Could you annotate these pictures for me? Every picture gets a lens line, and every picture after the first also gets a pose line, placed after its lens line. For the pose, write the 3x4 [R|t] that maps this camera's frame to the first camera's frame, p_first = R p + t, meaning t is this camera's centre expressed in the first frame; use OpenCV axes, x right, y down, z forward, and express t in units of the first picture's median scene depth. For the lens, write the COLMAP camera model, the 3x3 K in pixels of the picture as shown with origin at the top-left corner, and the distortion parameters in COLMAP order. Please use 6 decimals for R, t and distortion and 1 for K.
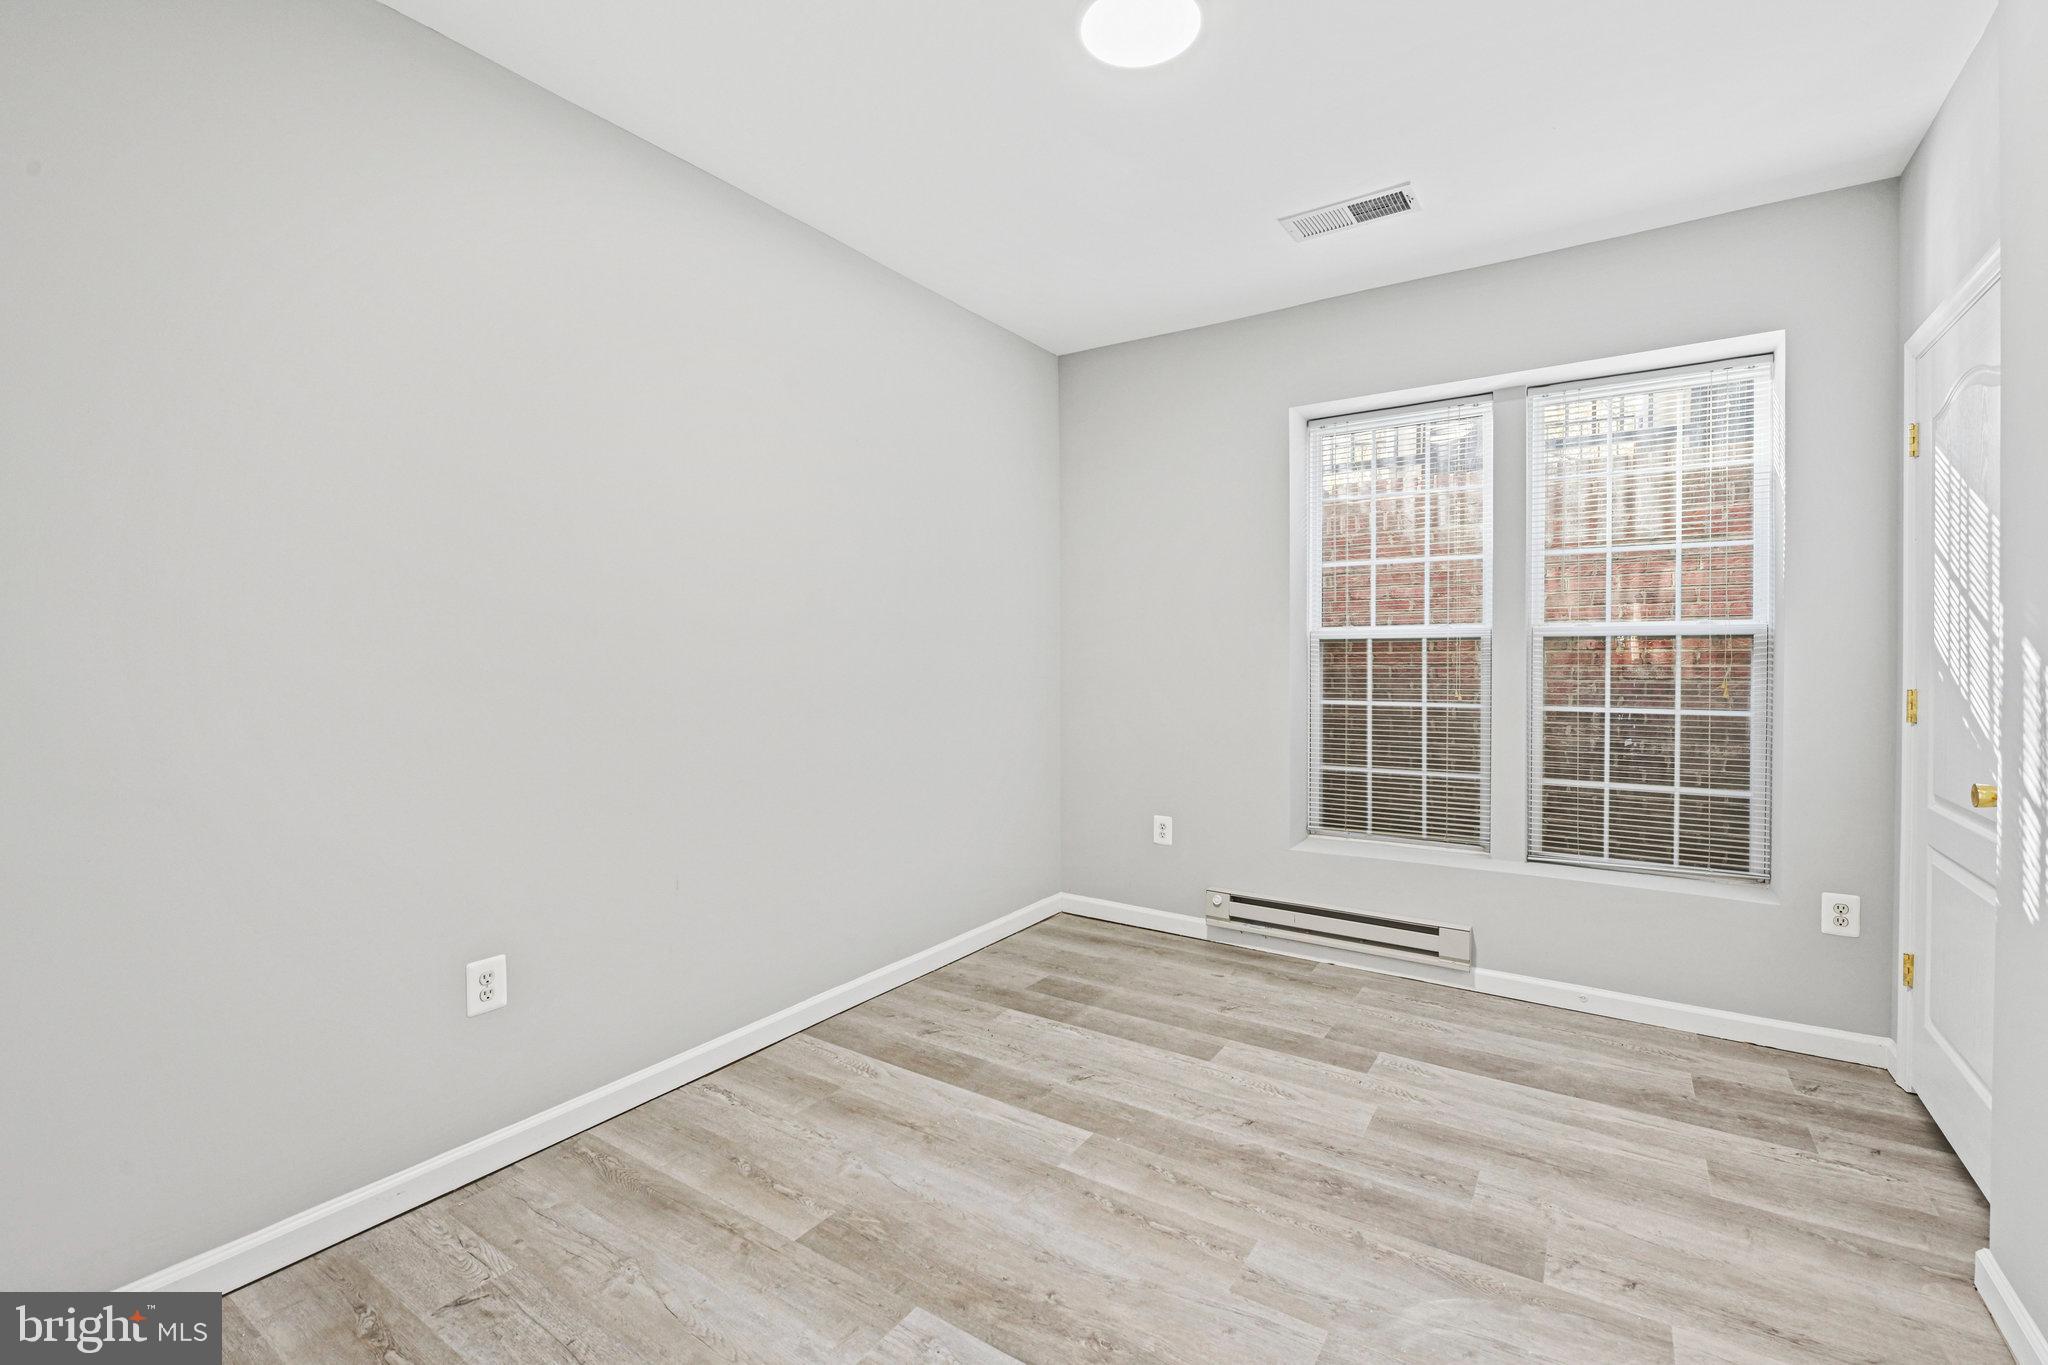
lens RADIAL K [[887.2, 0, 1025.5], [0, 887.2, 665.7], [0, 0, 1]] dist [-0.008067, -0.001444]
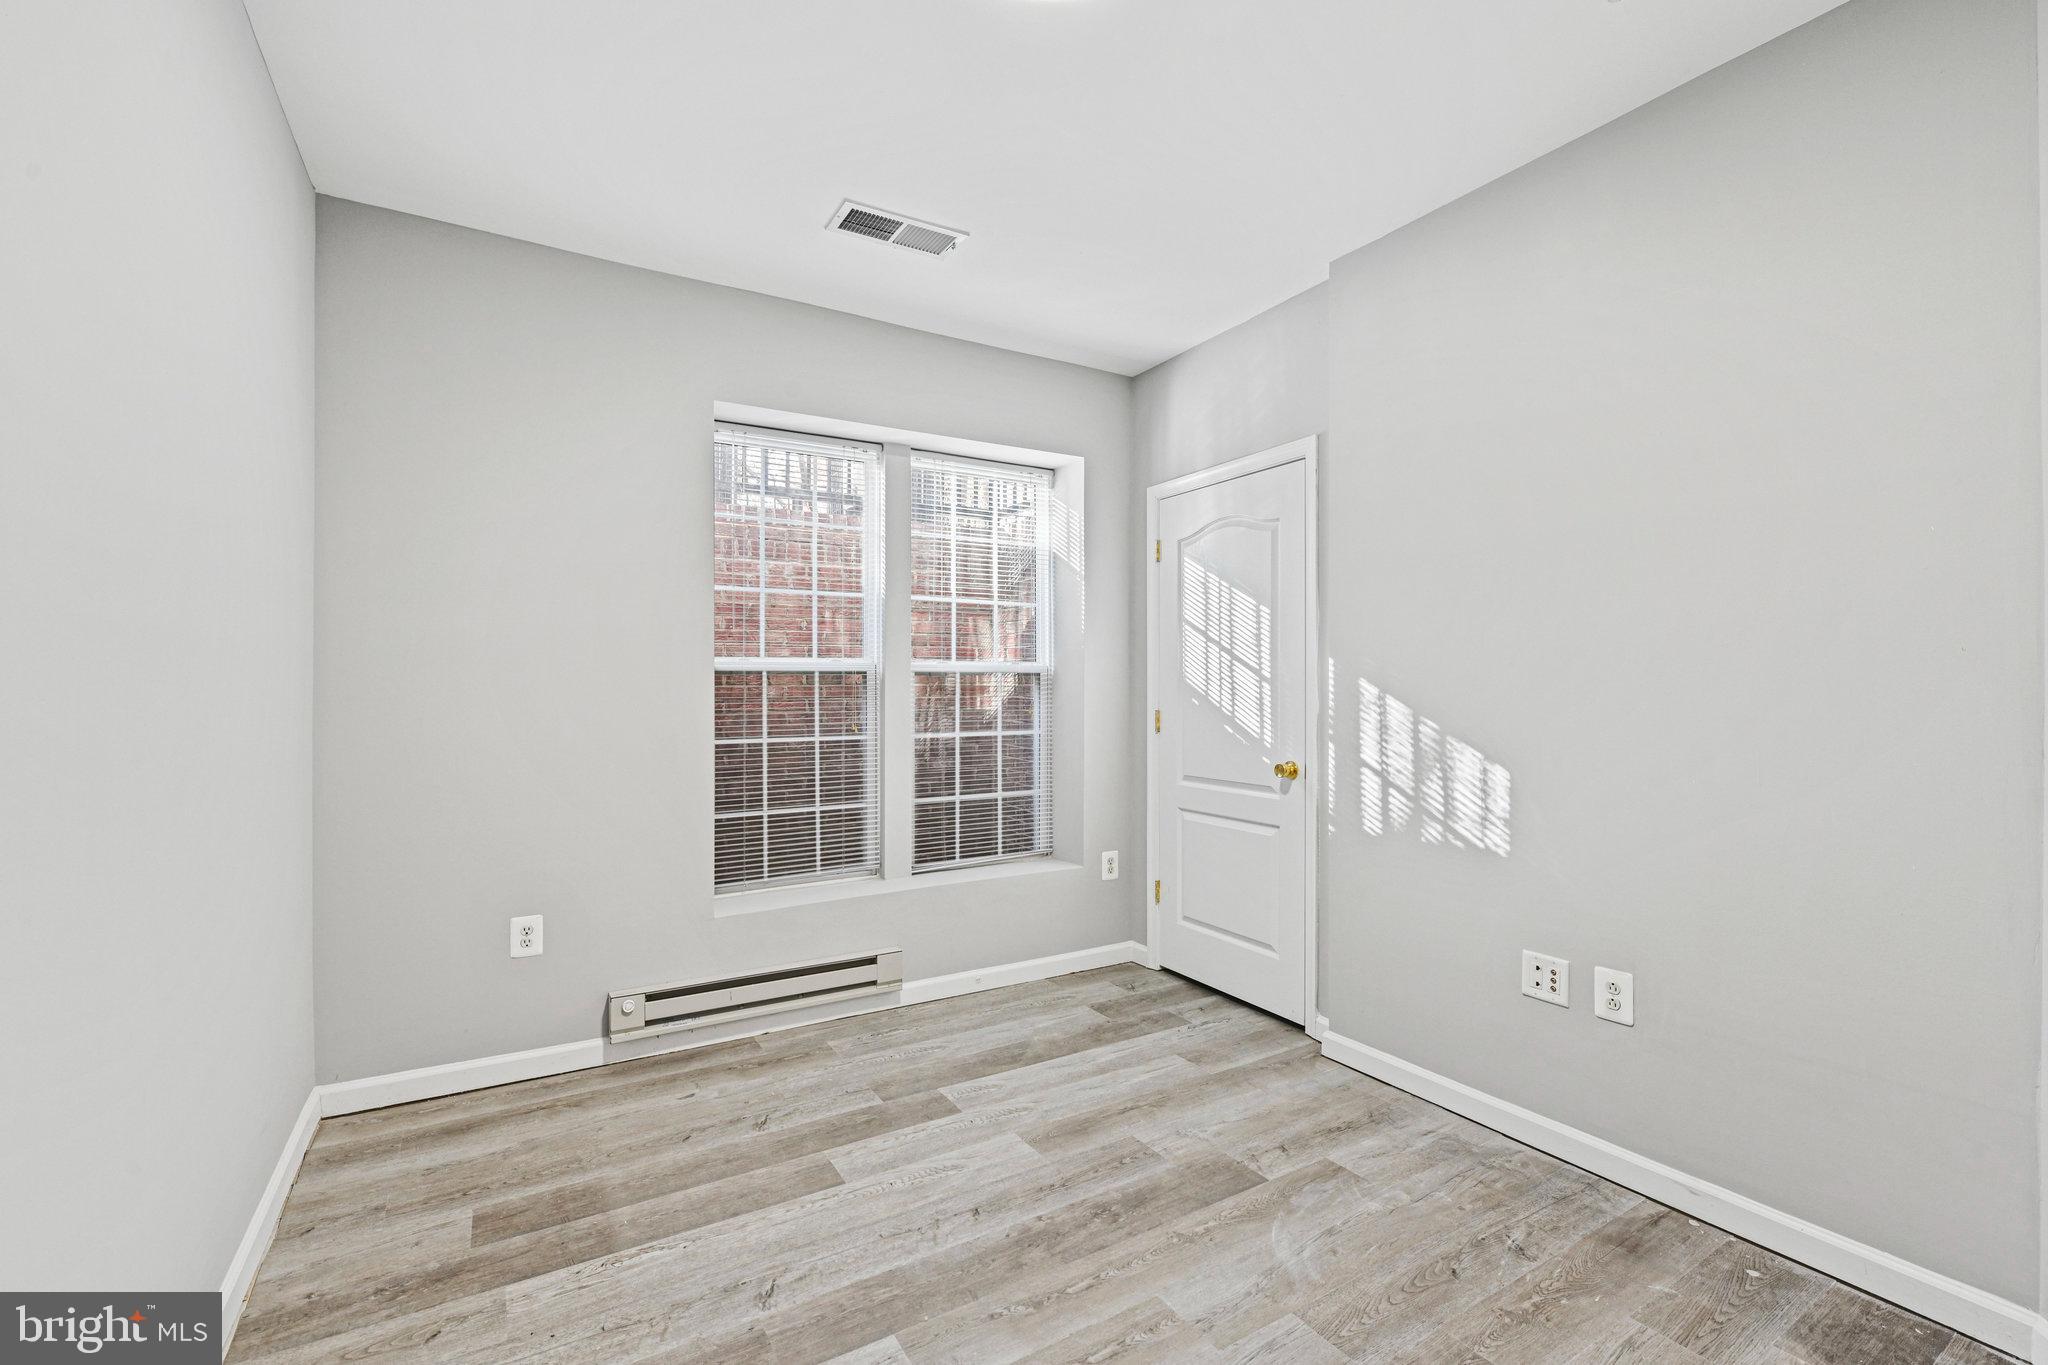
lens RADIAL K [[887.2, 0, 1025.9], [0, 887.2, 685.1], [0, 0, 1]] dist [-0.008067, -0.001444]
pose [[0.422707, 0.001922, 0.906264, -0.453876], [0.012337, 0.999893, -0.007874, -0.006753], [-0.906182, 0.014509, 0.422638, 0.481200]]
